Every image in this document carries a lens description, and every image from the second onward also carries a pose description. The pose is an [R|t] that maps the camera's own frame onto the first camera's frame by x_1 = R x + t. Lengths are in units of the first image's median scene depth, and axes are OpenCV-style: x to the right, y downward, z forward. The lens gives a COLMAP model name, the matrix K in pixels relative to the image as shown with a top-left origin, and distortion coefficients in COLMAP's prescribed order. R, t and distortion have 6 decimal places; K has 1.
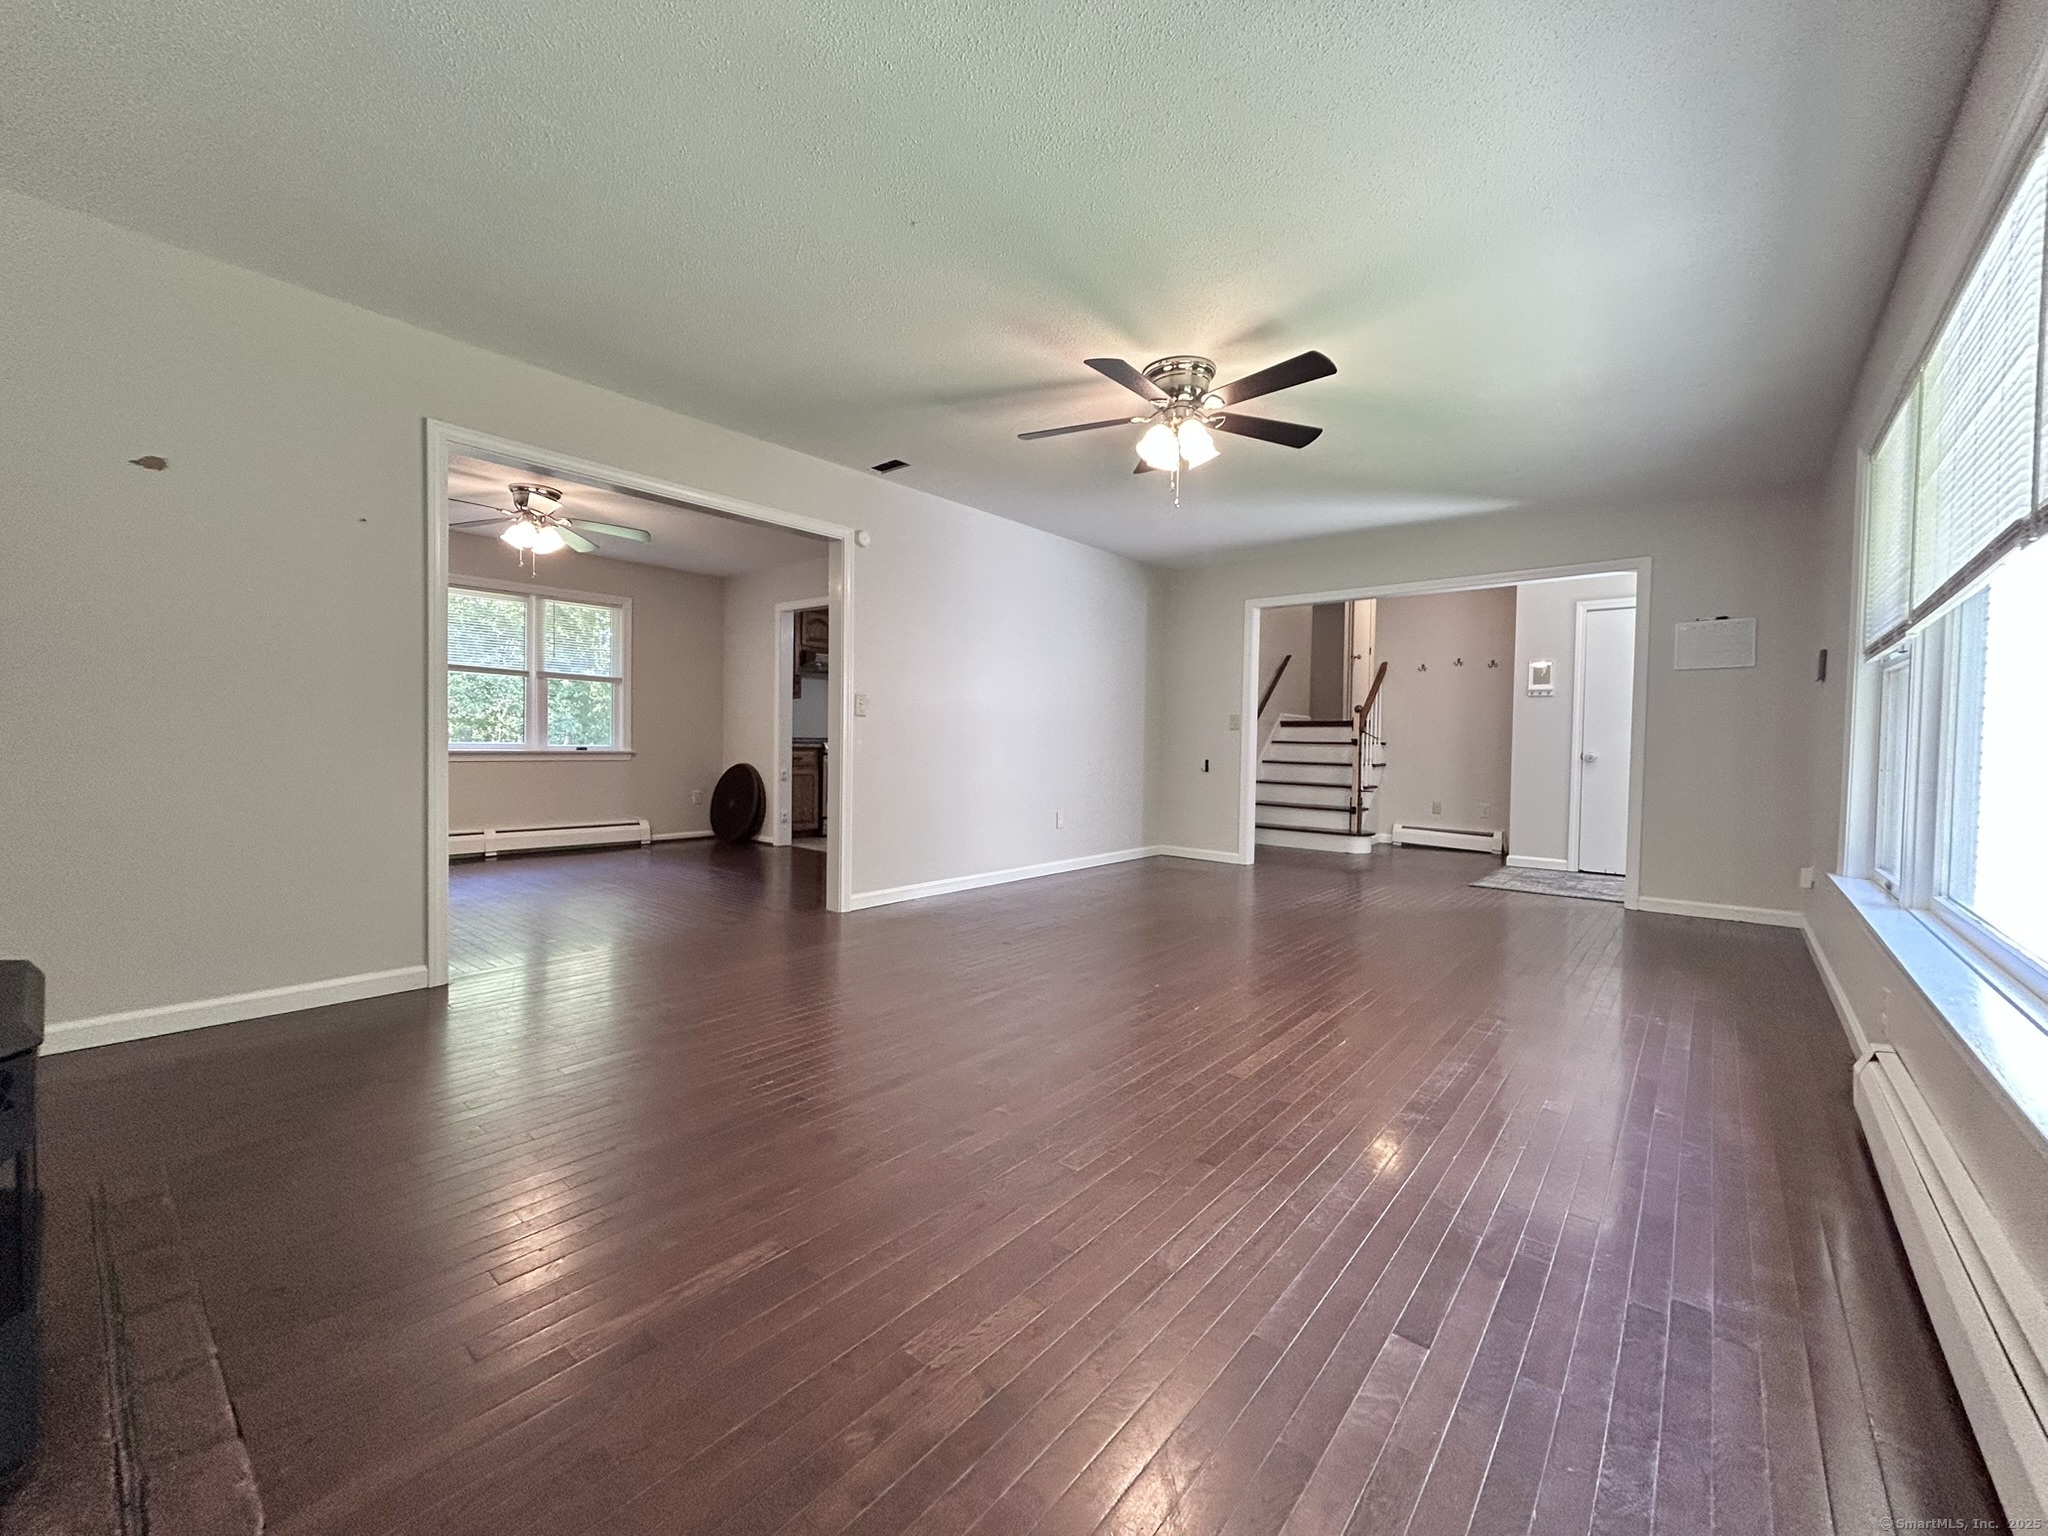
lens RADIAL K [[819.6, 0, 1022.8], [0, 819.6, 765.5], [0, 0, 1]] dist [0.000563, 0.000767]
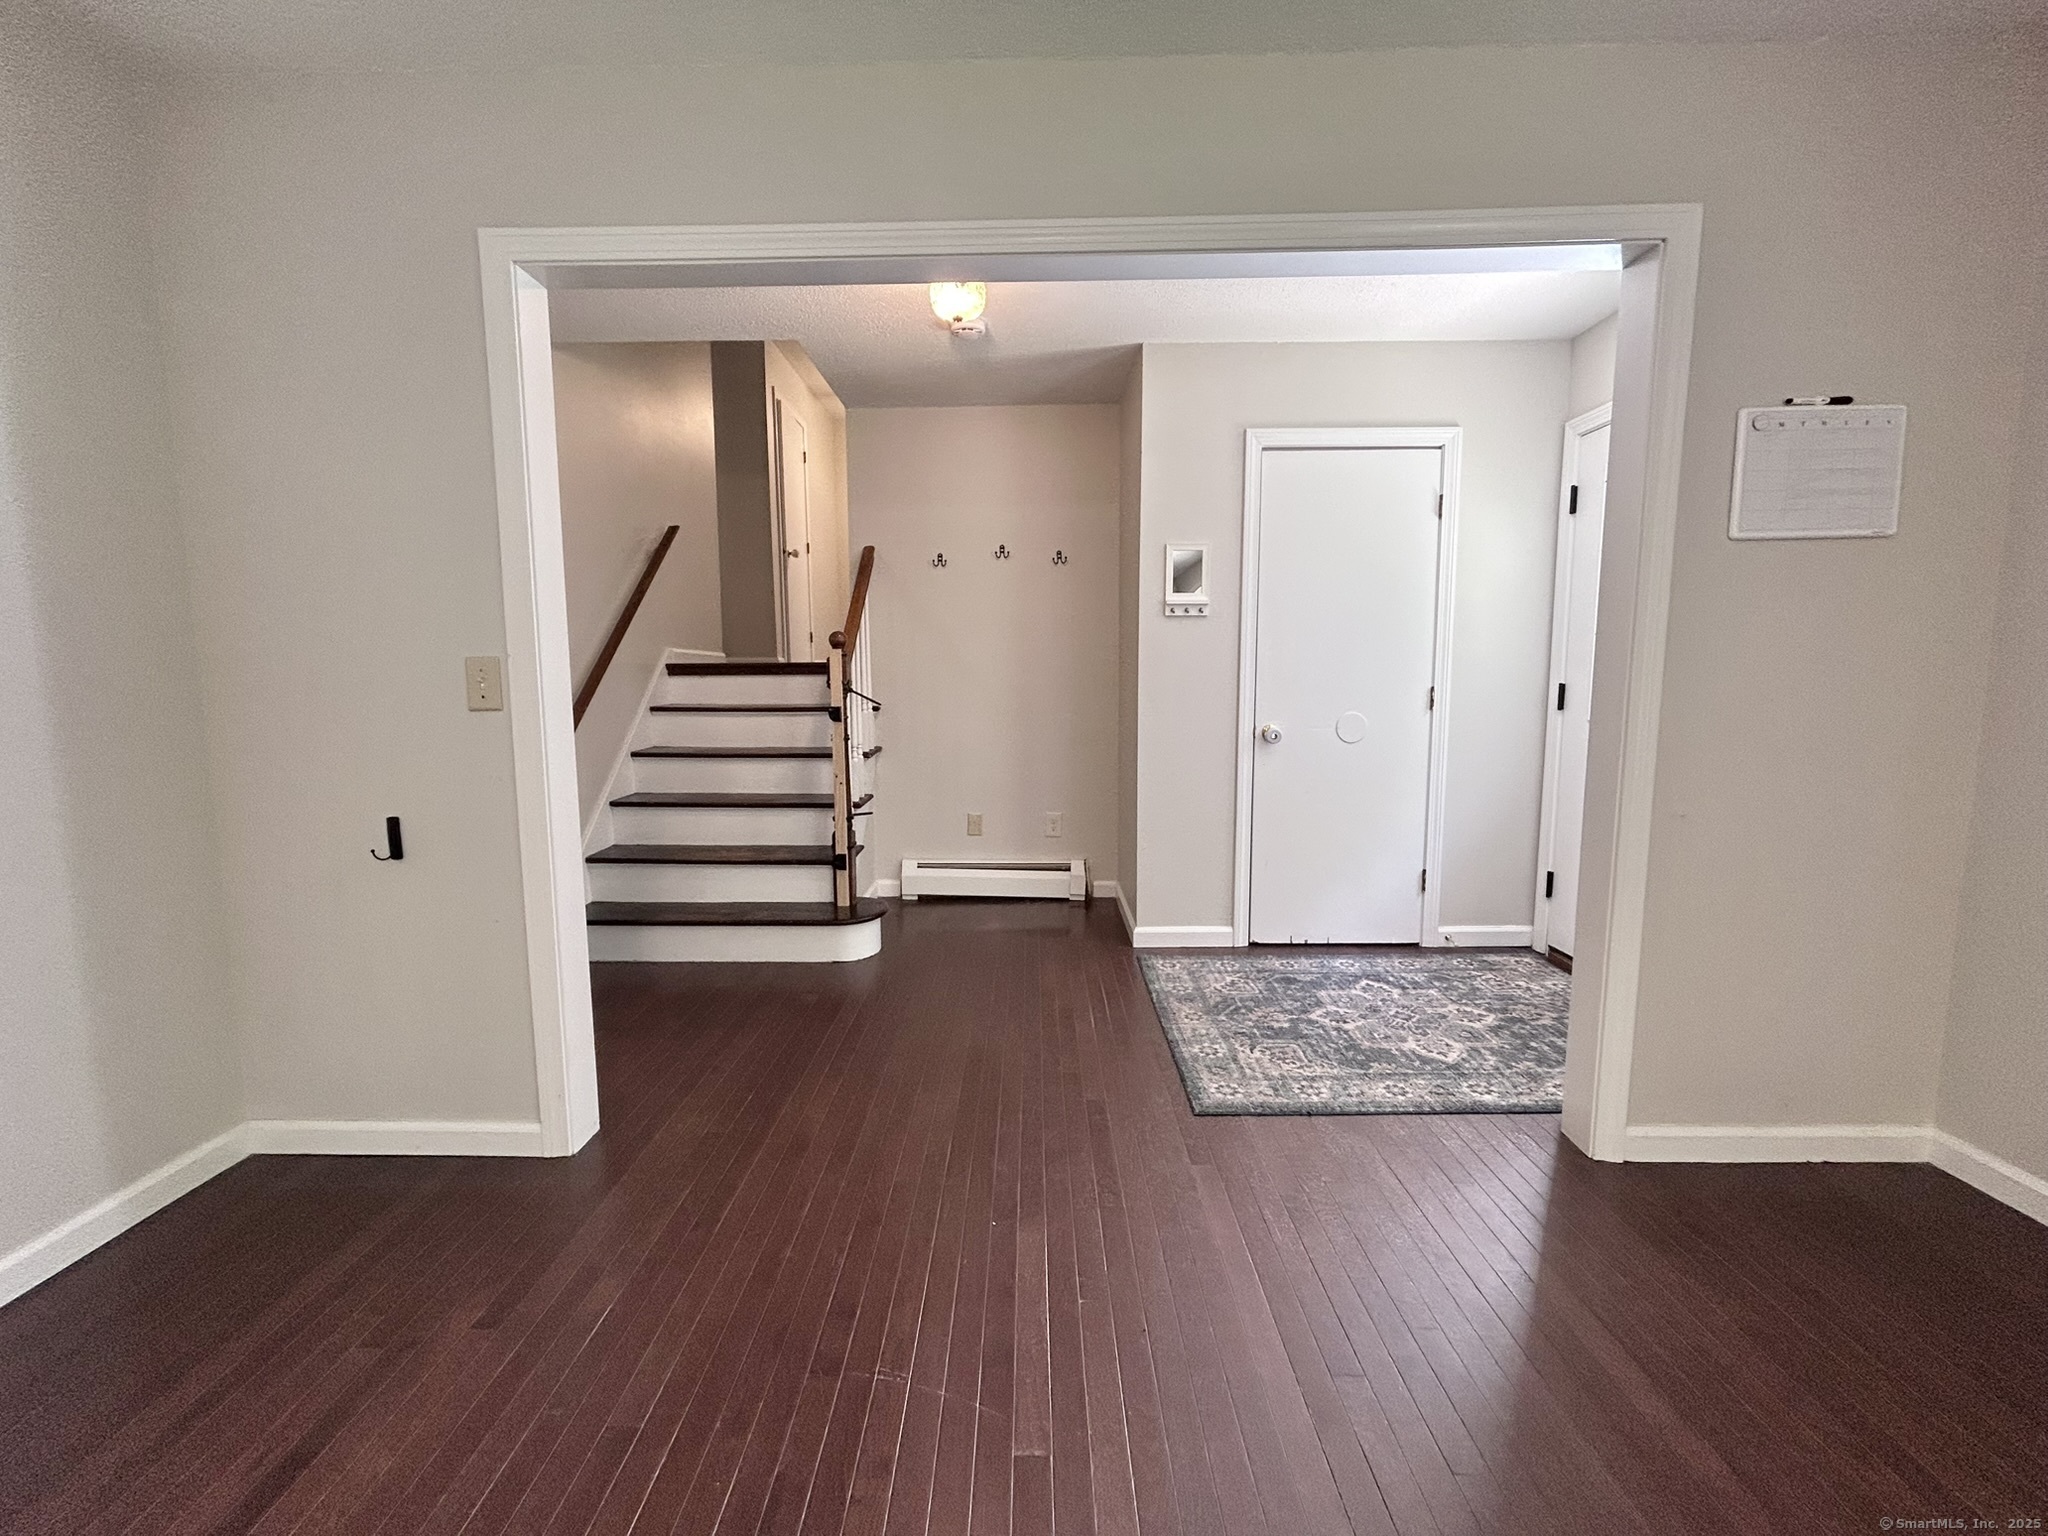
lens RADIAL K [[819.6, 0, 1016.8], [0, 819.6, 764.4], [0, 0, 1]] dist [0.000563, 0.000767]
pose [[0.770964, -0.089663, 0.630536, 0.190264], [0.037499, 0.994713, 0.095599, -0.038994], [-0.635774, -0.050059, 0.770250, 0.572721]]
